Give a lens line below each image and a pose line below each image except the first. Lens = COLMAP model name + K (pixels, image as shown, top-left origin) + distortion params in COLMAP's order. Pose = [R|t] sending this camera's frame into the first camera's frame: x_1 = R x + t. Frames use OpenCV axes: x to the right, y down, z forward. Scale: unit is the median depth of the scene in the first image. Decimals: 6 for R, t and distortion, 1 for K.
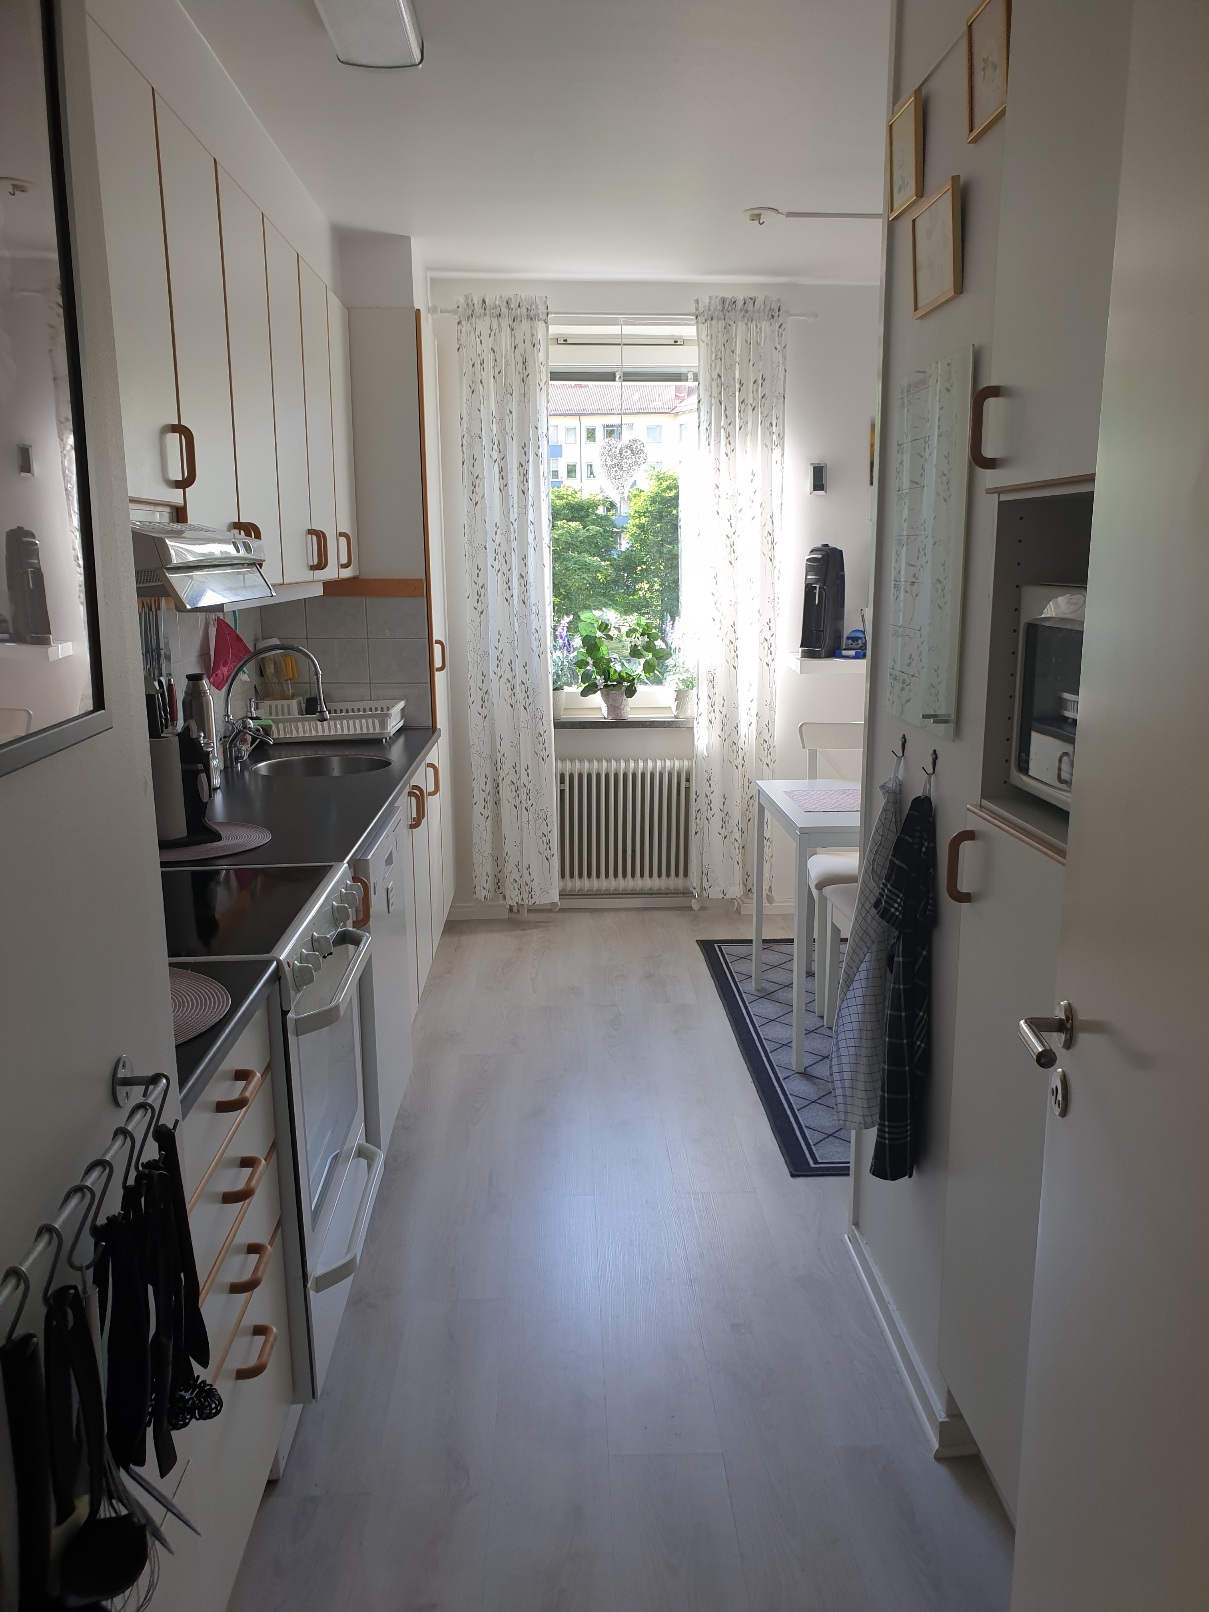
lens RADIAL K [[1207.5, 0, 604.5], [0, 1207.5, 806.0], [0, 0, 1]] dist [0.057083, -0.097606]
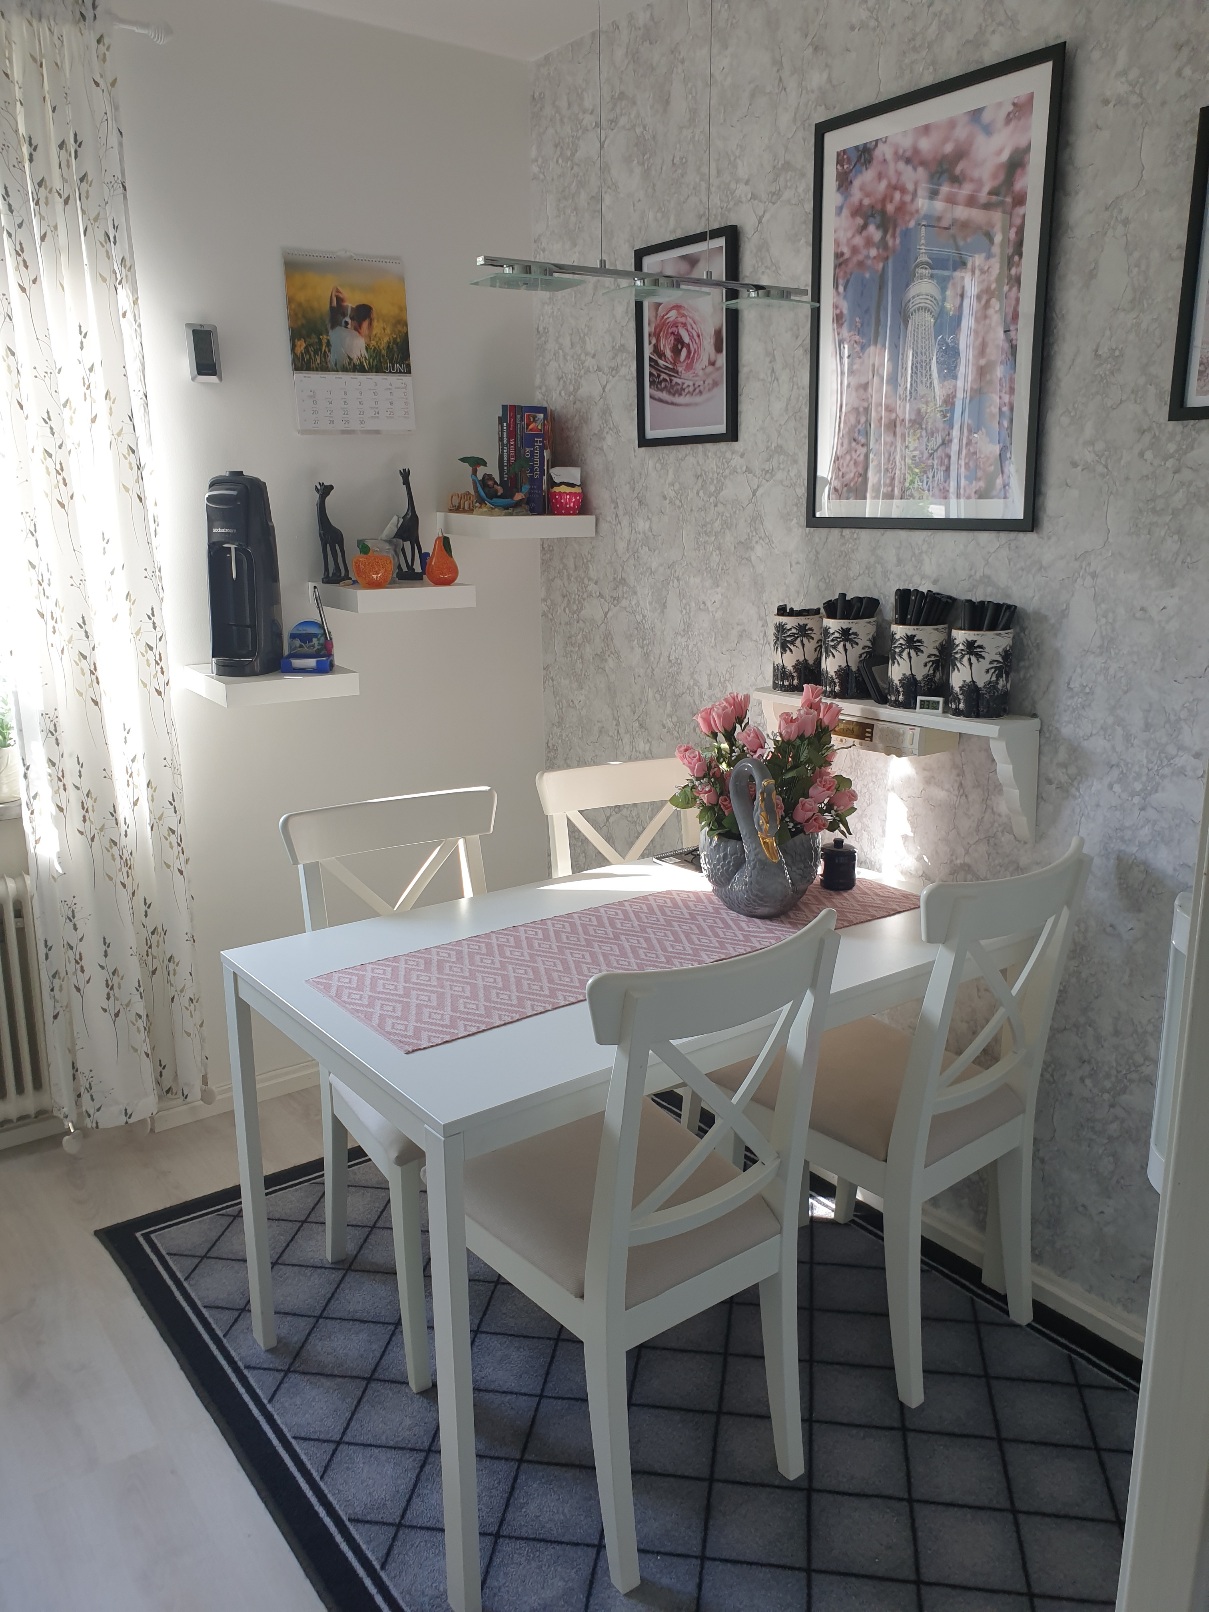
lens RADIAL K [[1230.3, 0, 604.5], [0, 1230.3, 806.0], [0, 0, 1]] dist [0.025775, 0.000870]
pose [[0.824686, -0.132921, 0.549750, -0.012370], [0.108203, 0.991117, 0.077320, -0.086936], [-0.555144, -0.004280, 0.831743, 0.421174]]
